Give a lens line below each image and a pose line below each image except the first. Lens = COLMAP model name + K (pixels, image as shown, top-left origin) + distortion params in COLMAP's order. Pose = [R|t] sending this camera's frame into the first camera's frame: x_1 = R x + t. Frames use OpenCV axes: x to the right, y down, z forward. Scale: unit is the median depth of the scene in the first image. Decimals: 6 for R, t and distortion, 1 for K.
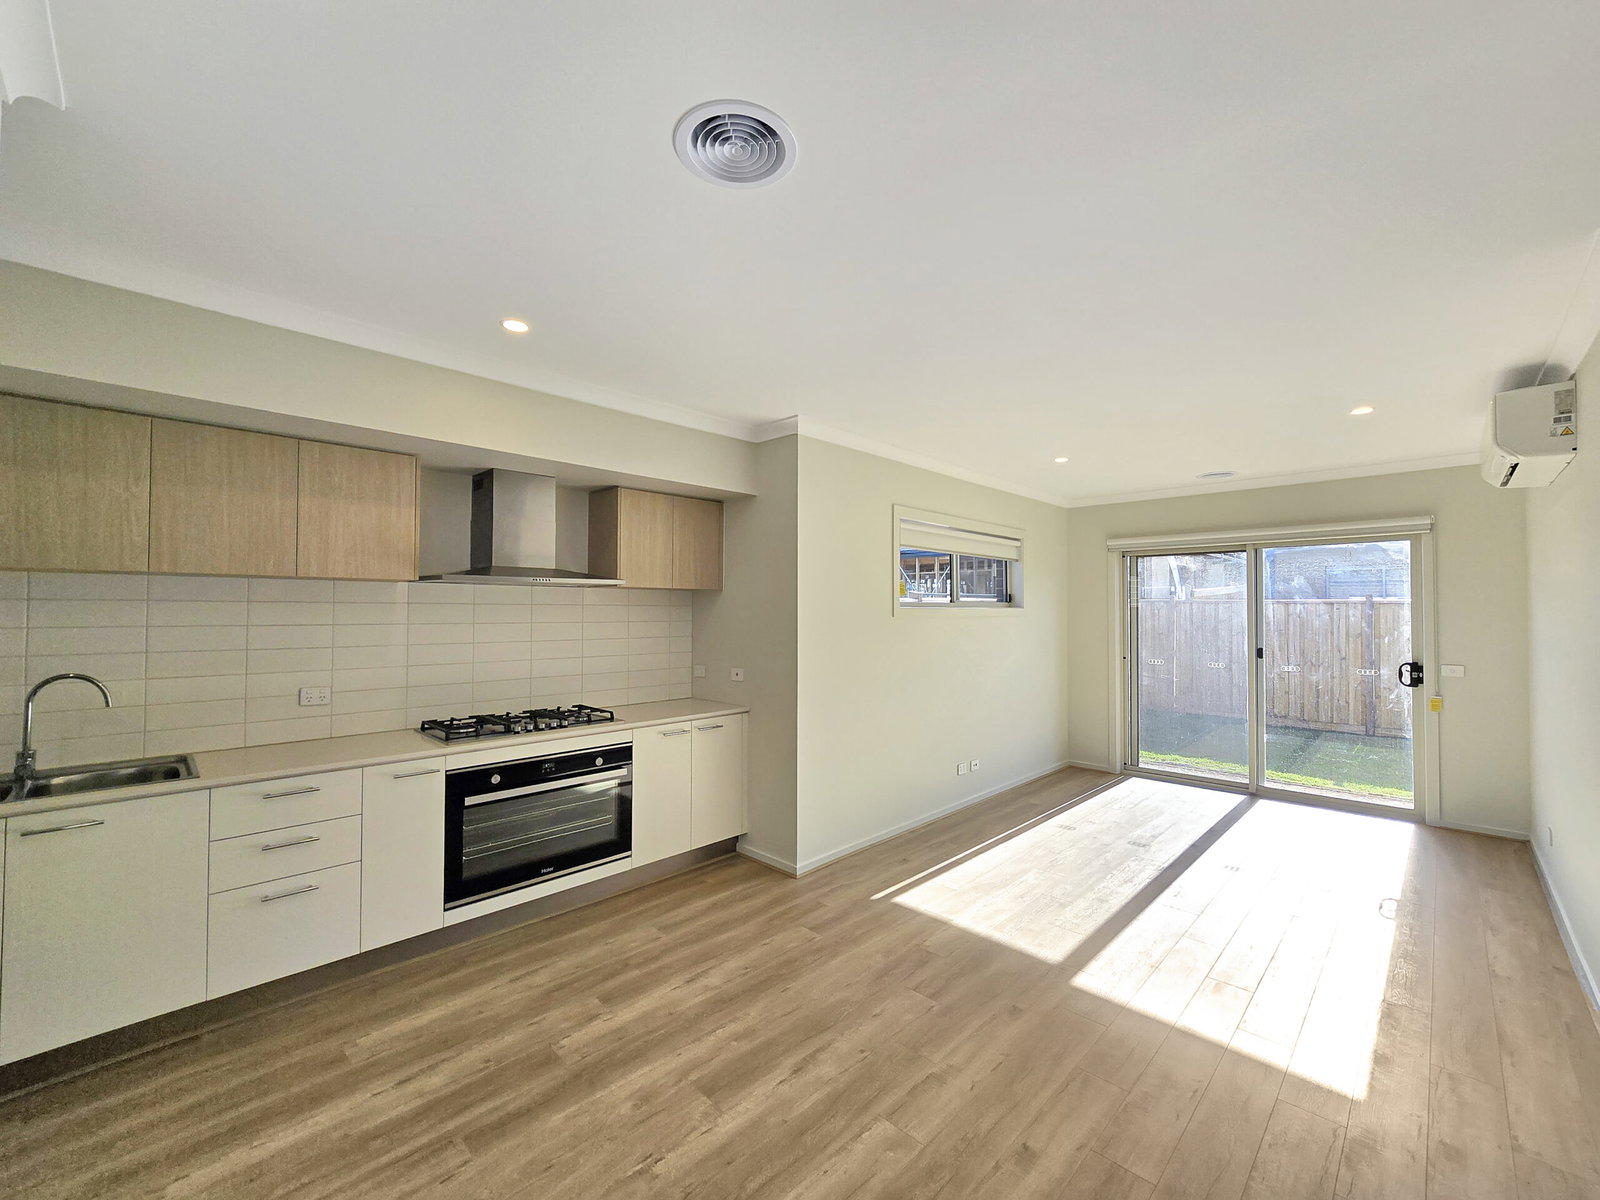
lens RADIAL K [[656.8, 0, 798.6], [0, 656.8, 600.7], [0, 0, 1]] dist [-0.002261, 0.000851]
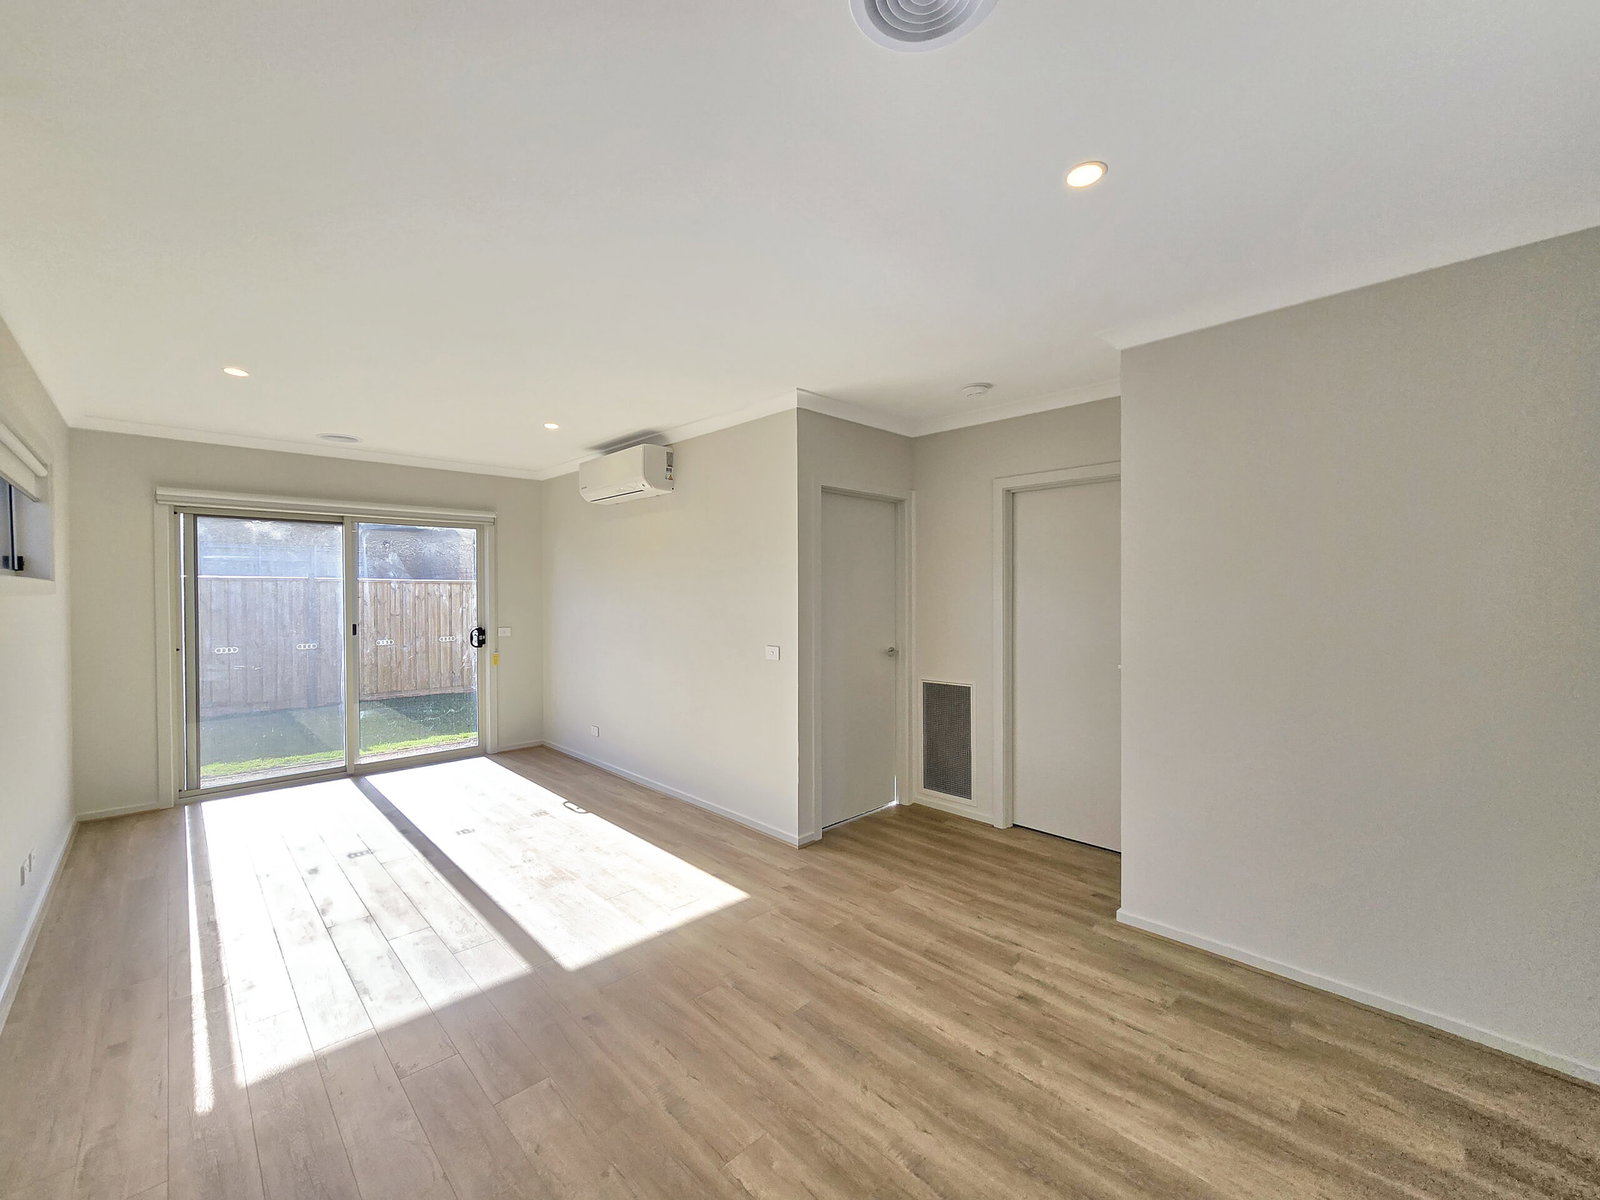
lens RADIAL K [[656.8, 0, 798.2], [0, 656.8, 595.9], [0, 0, 1]] dist [-0.002261, 0.000851]
pose [[0.026832, -0.009316, 0.999597, -0.289102], [-0.011528, 0.999887, 0.009628, 0.014386], [-0.999573, -0.011781, 0.026722, 0.357753]]
